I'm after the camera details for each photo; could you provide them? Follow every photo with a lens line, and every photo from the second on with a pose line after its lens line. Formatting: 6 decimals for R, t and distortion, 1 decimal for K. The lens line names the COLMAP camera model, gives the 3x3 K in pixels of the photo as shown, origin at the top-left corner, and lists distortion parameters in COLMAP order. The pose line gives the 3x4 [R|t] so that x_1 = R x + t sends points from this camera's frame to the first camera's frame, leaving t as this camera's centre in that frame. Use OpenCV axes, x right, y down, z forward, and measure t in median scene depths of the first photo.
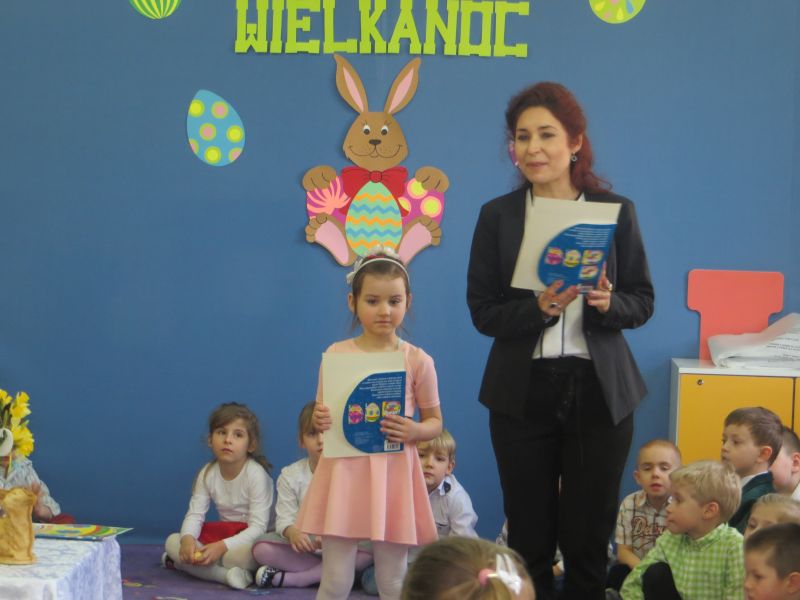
lens RADIAL K [[2601.6, 0, 400.0], [0, 2601.6, 300.0], [0, 0, 1]] dist [-0.018540, -0.961641]
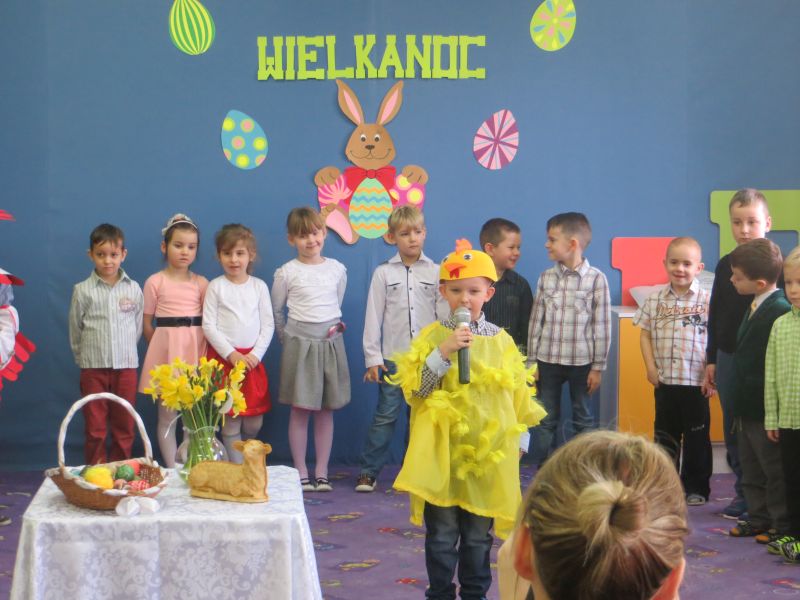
lens RADIAL K [[1885.7, 0, 400.0], [0, 1885.7, 300.0], [0, 0, 1]] dist [-0.022023, -0.448125]
pose [[0.990425, -0.039196, 0.132373, -0.121592], [0.036055, 0.999010, 0.026045, -0.008851], [-0.133263, -0.021023, 0.990858, 0.070990]]
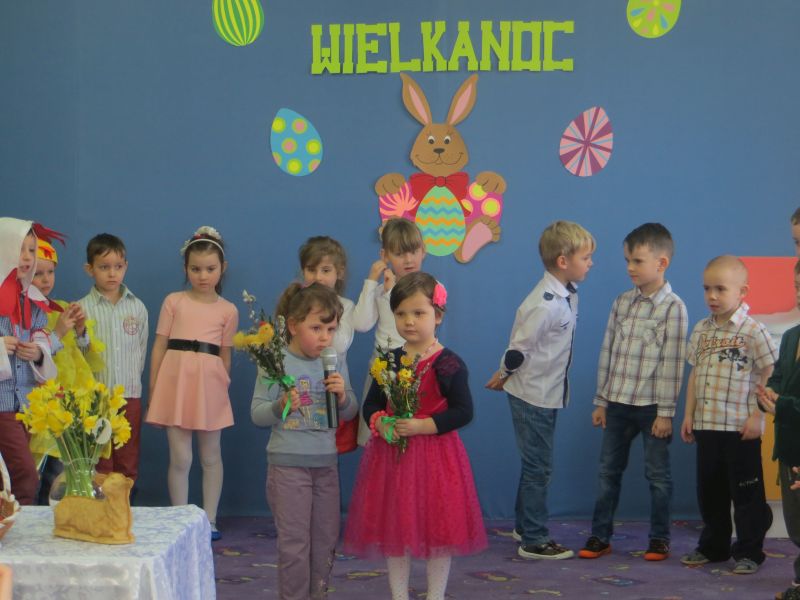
lens RADIAL K [[2209.4, 0, 426.6], [0, 2209.4, 296.6], [0, 0, 1]] dist [-0.039225, 0.631395]
pose [[0.999463, -0.027182, -0.018301, 0.000756], [0.027203, 0.999630, 0.000909, 0.000906], [0.018270, -0.001407, 0.999832, 0.051891]]
